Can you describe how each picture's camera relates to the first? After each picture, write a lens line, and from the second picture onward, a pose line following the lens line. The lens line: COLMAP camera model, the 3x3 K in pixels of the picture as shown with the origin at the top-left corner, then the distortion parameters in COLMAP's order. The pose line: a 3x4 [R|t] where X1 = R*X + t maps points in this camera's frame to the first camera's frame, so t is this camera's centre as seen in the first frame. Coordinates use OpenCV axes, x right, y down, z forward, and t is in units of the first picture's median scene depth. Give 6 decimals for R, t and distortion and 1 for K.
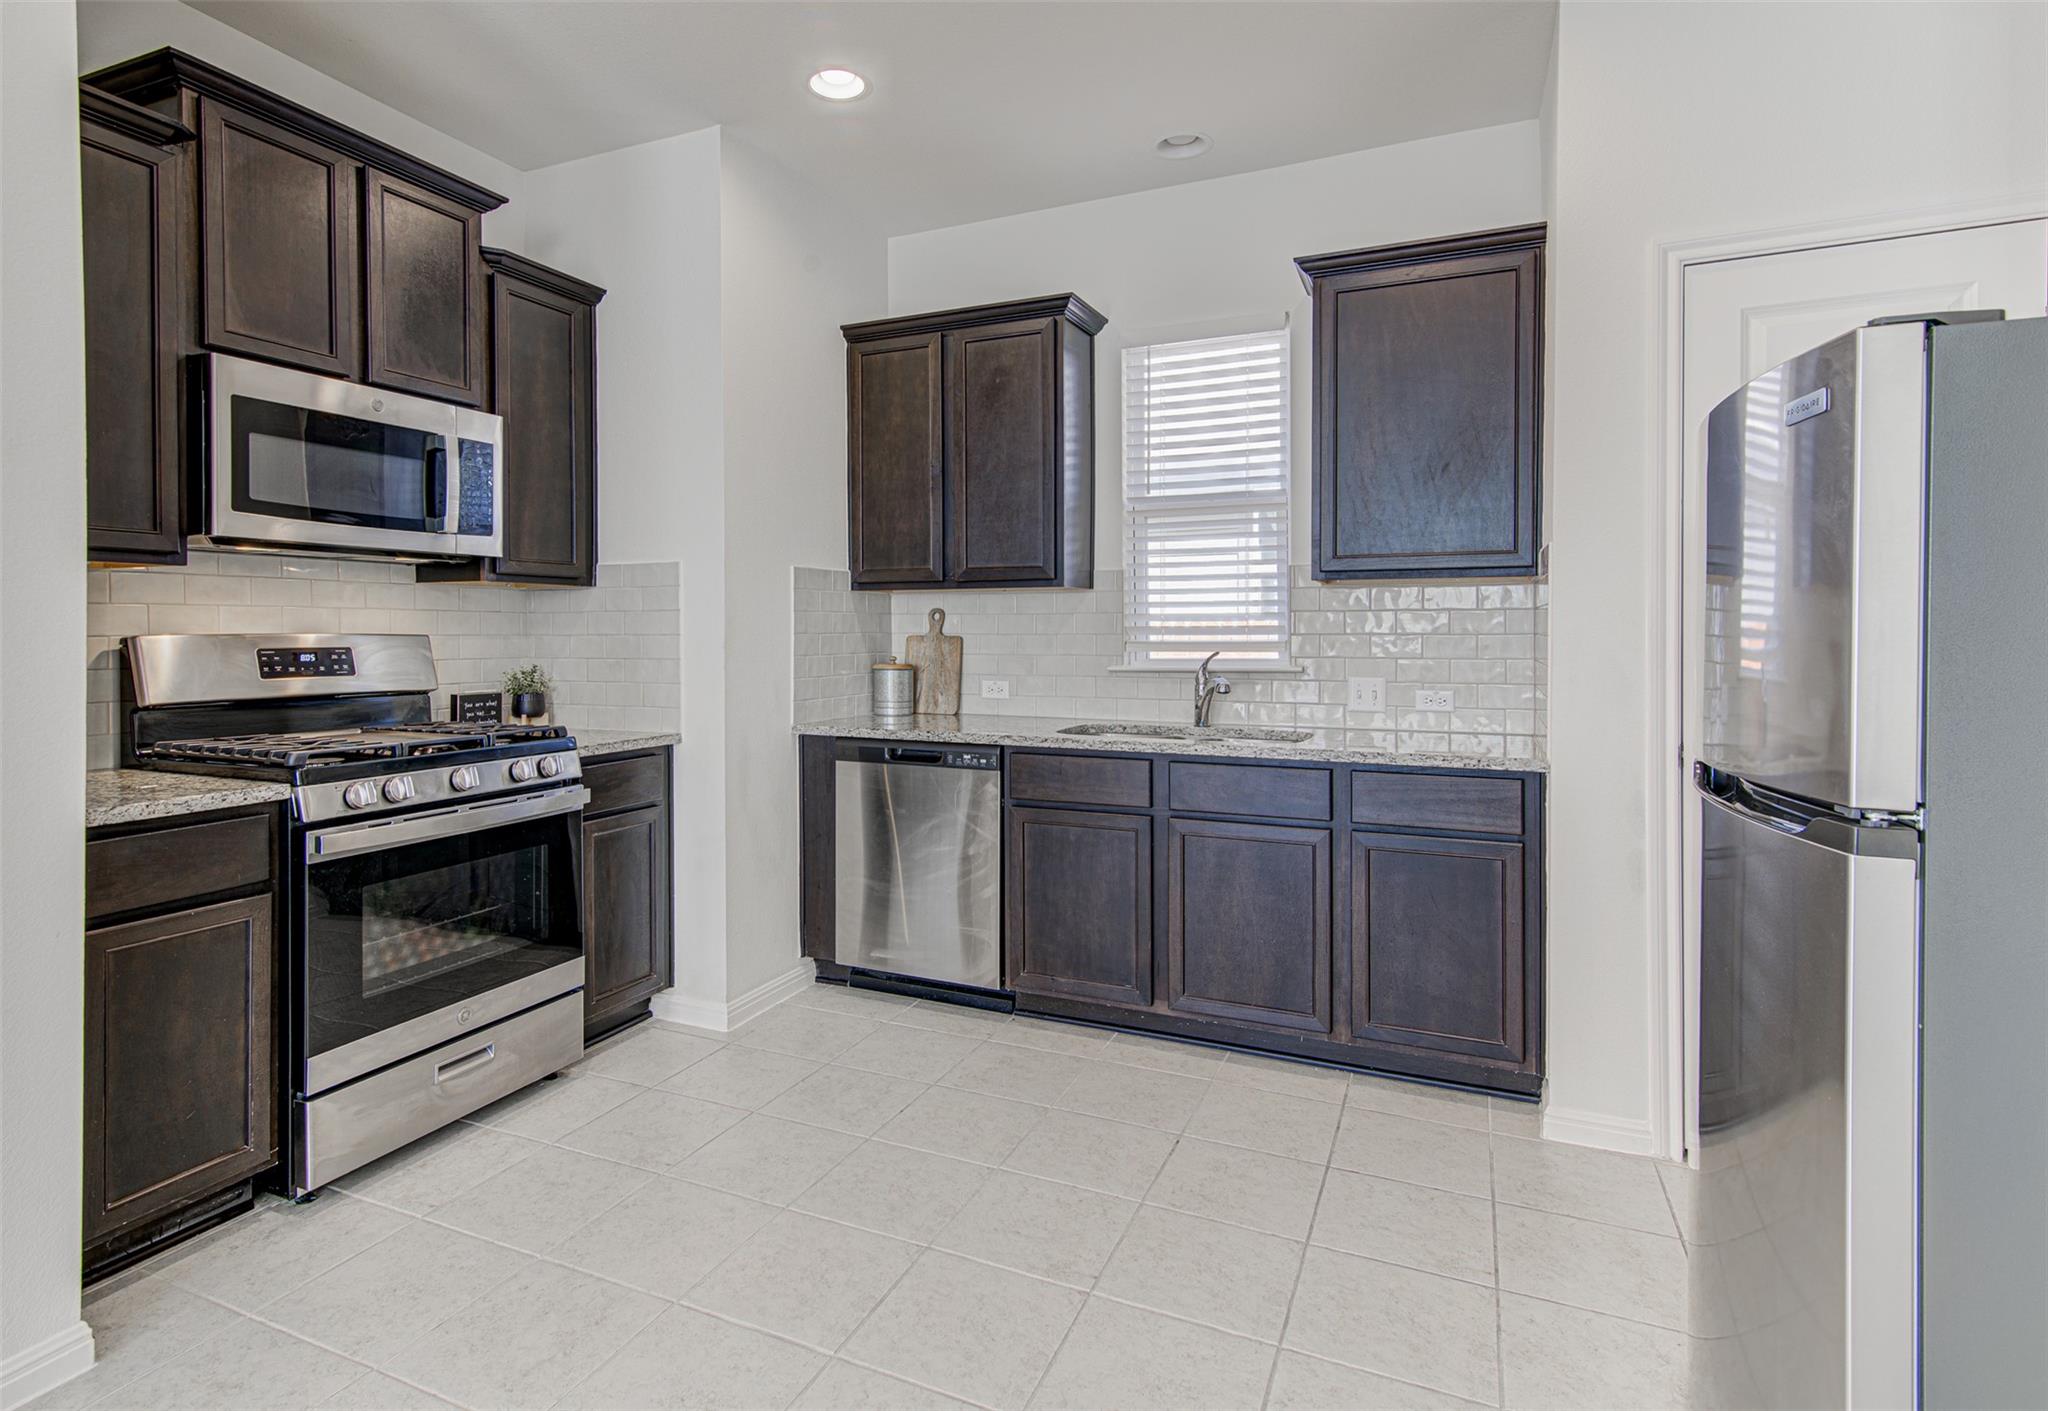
lens RADIAL K [[1040.4, 0, 1024.0], [0, 1040.4, 705.5], [0, 0, 1]] dist [0.016009, 0.000160]
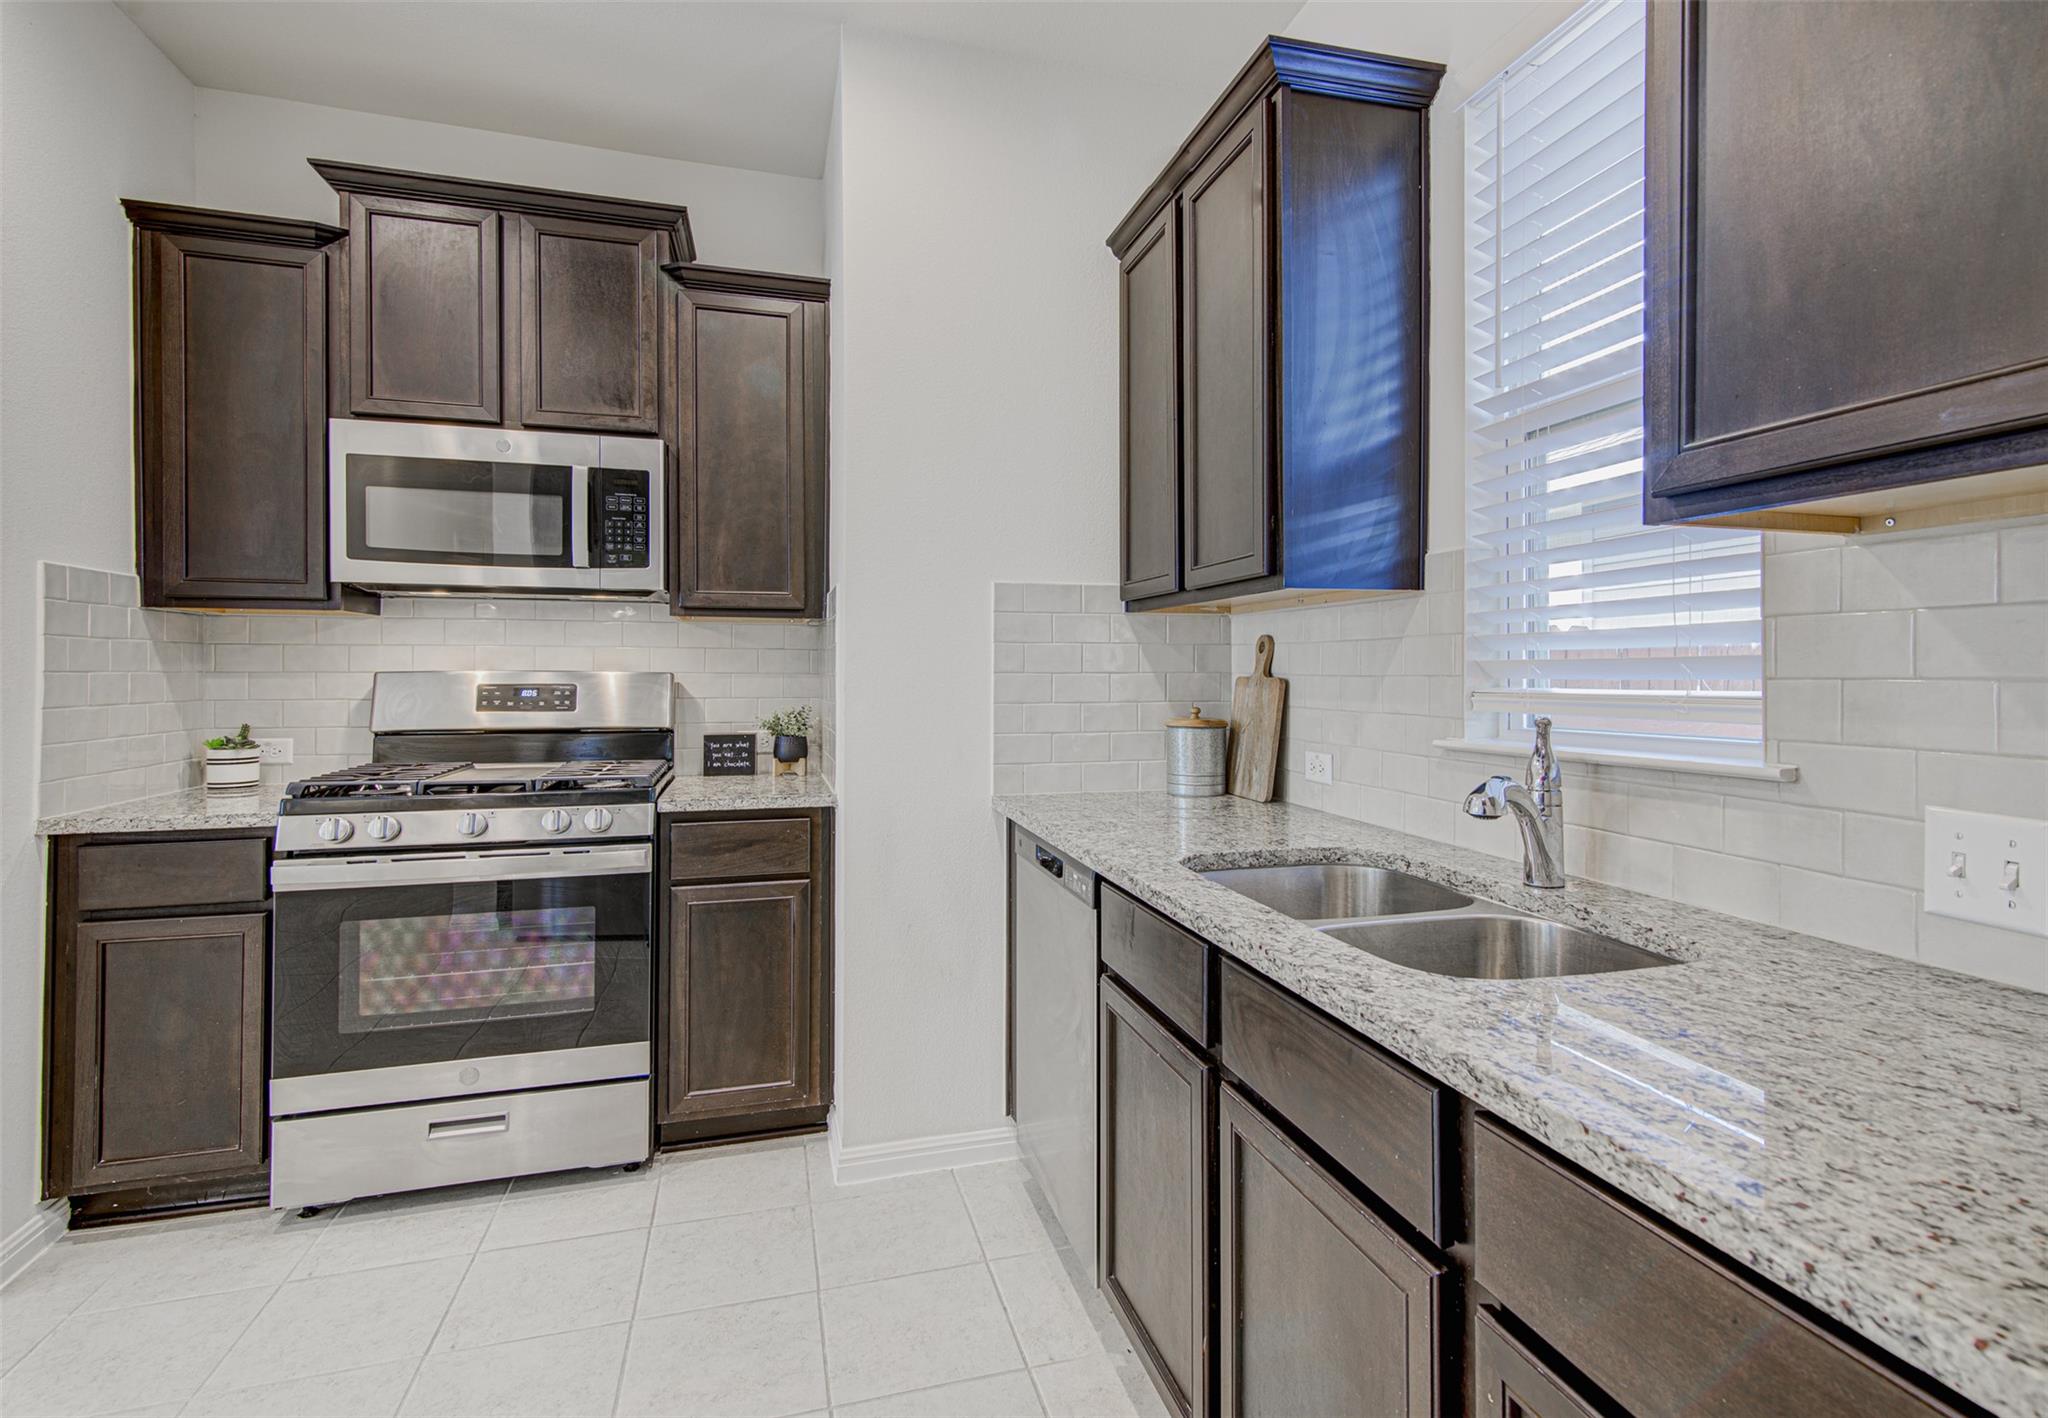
lens RADIAL K [[1040.4, 0, 1024.0], [0, 1040.4, 709.0], [0, 0, 1]] dist [0.016009, 0.000160]
pose [[0.647940, 0.030307, -0.761088, 0.455991], [-0.058361, 0.998246, -0.009934, -0.048376], [0.759452, 0.050854, 0.648573, 0.693465]]
